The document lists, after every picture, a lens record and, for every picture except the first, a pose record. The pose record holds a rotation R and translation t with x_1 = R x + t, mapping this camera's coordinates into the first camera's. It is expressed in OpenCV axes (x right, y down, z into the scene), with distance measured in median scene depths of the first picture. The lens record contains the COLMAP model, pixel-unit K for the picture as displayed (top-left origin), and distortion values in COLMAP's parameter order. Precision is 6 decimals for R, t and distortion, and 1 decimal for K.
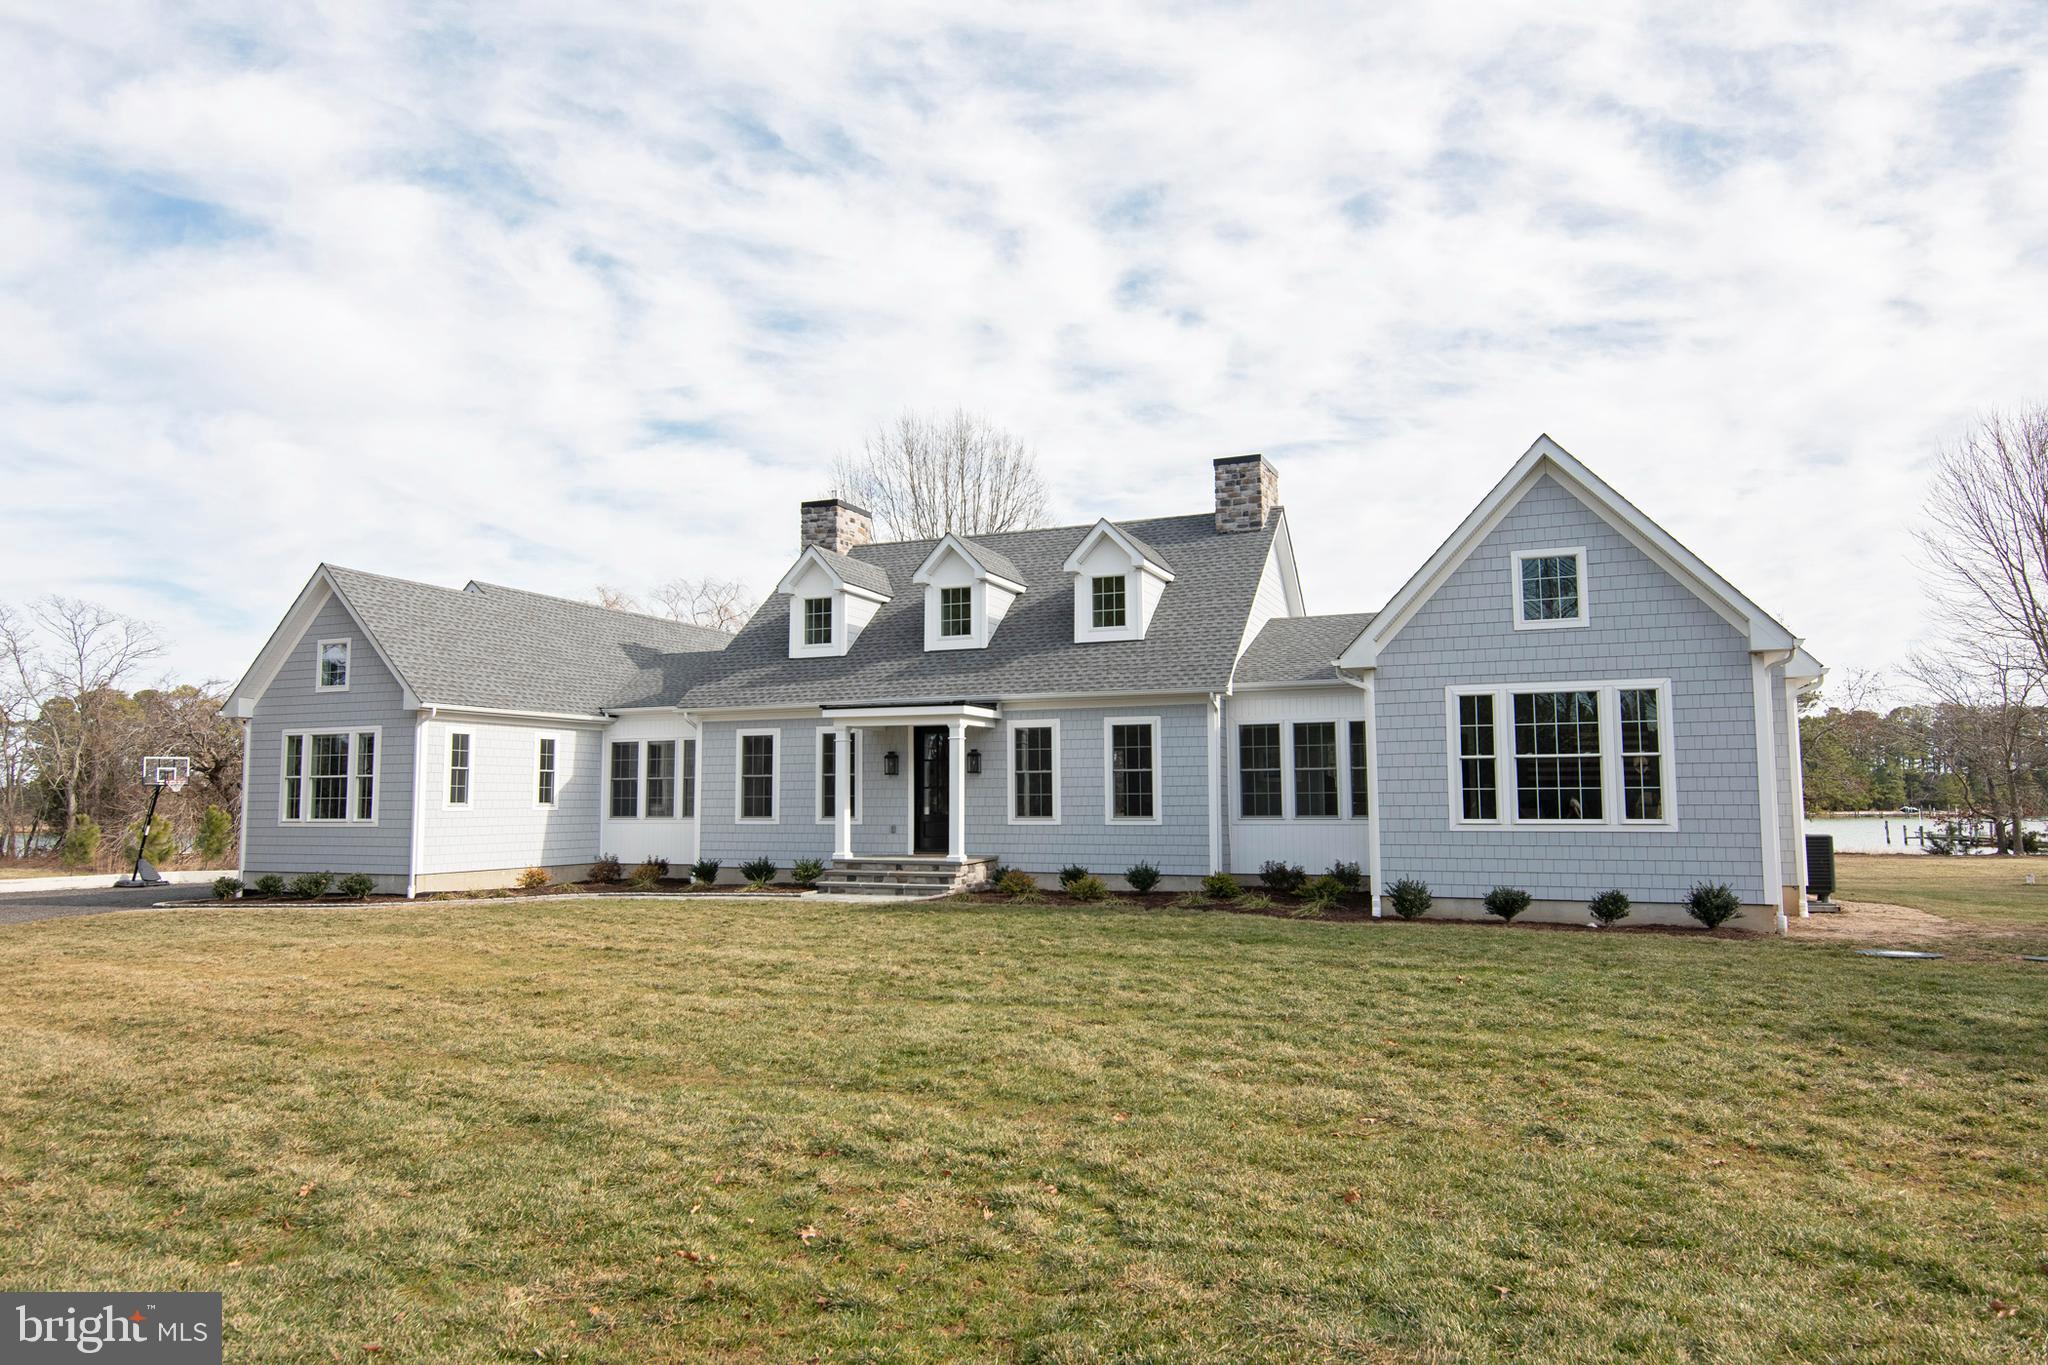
lens RADIAL K [[1324.8, 0, 1014.4], [0, 1324.8, 693.2], [0, 0, 1]] dist [0.003908, -0.000434]
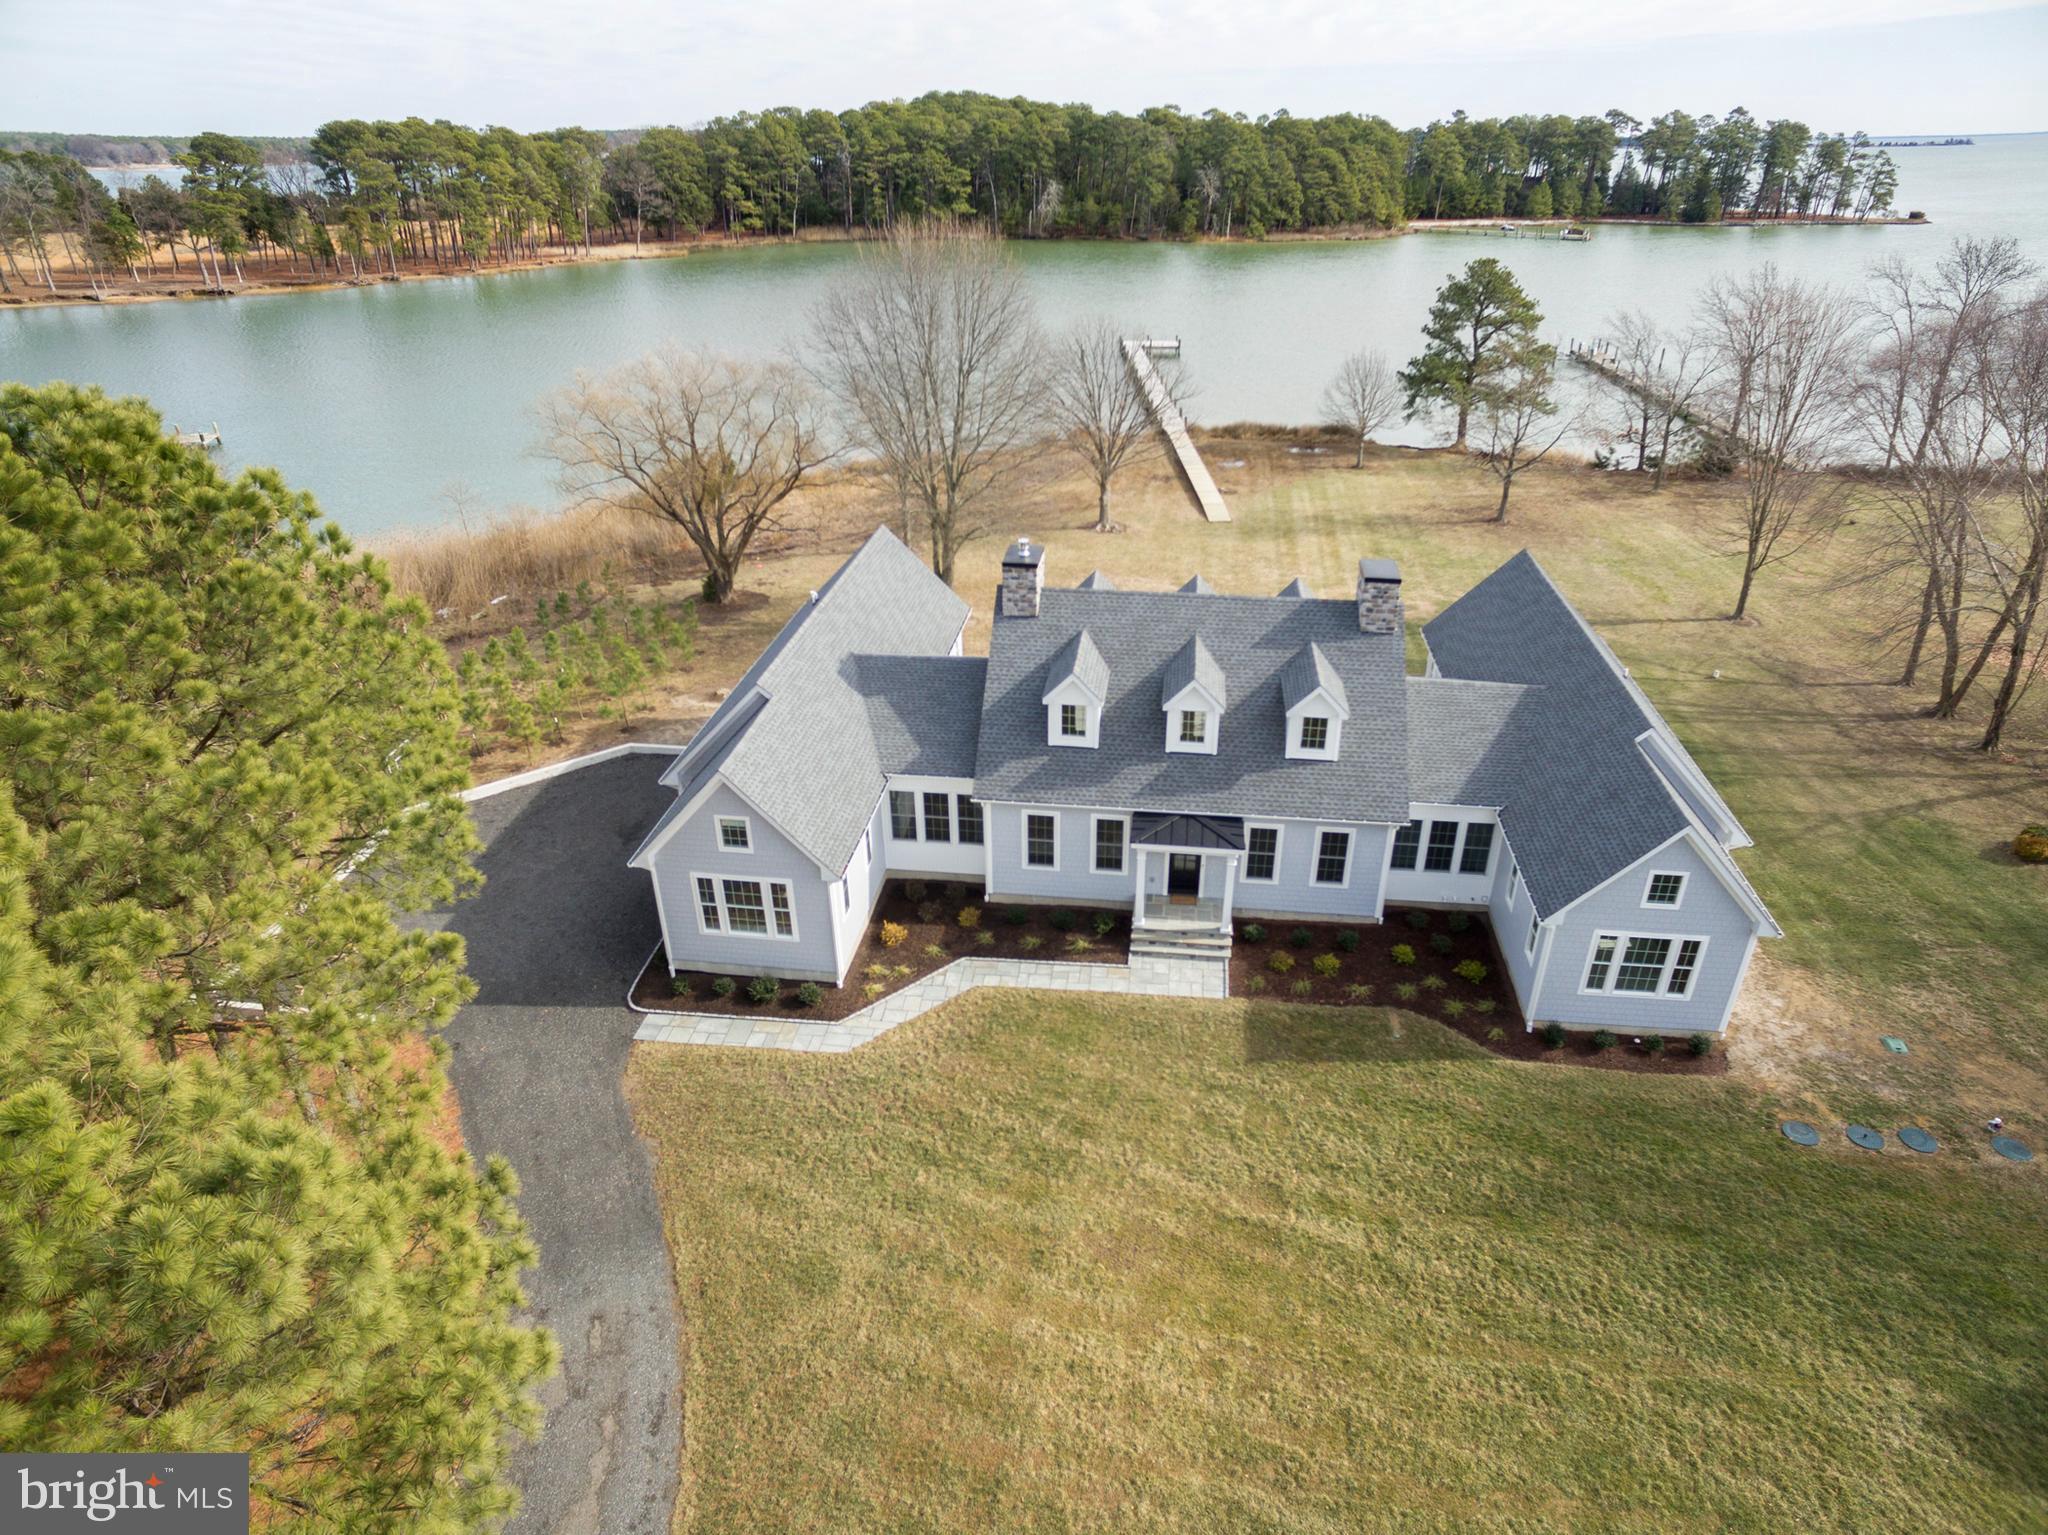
lens RADIAL K [[1228.7, 0, 1039.0], [0, 1228.7, 780.0], [0, 0, 1]] dist [-0.120925, 0.088425]
pose [[0.960722, -0.134523, 0.242729, -0.557027], [-0.021630, 0.835698, 0.548763, -0.770427], [-0.276669, -0.532459, 0.799964, 0.024935]]
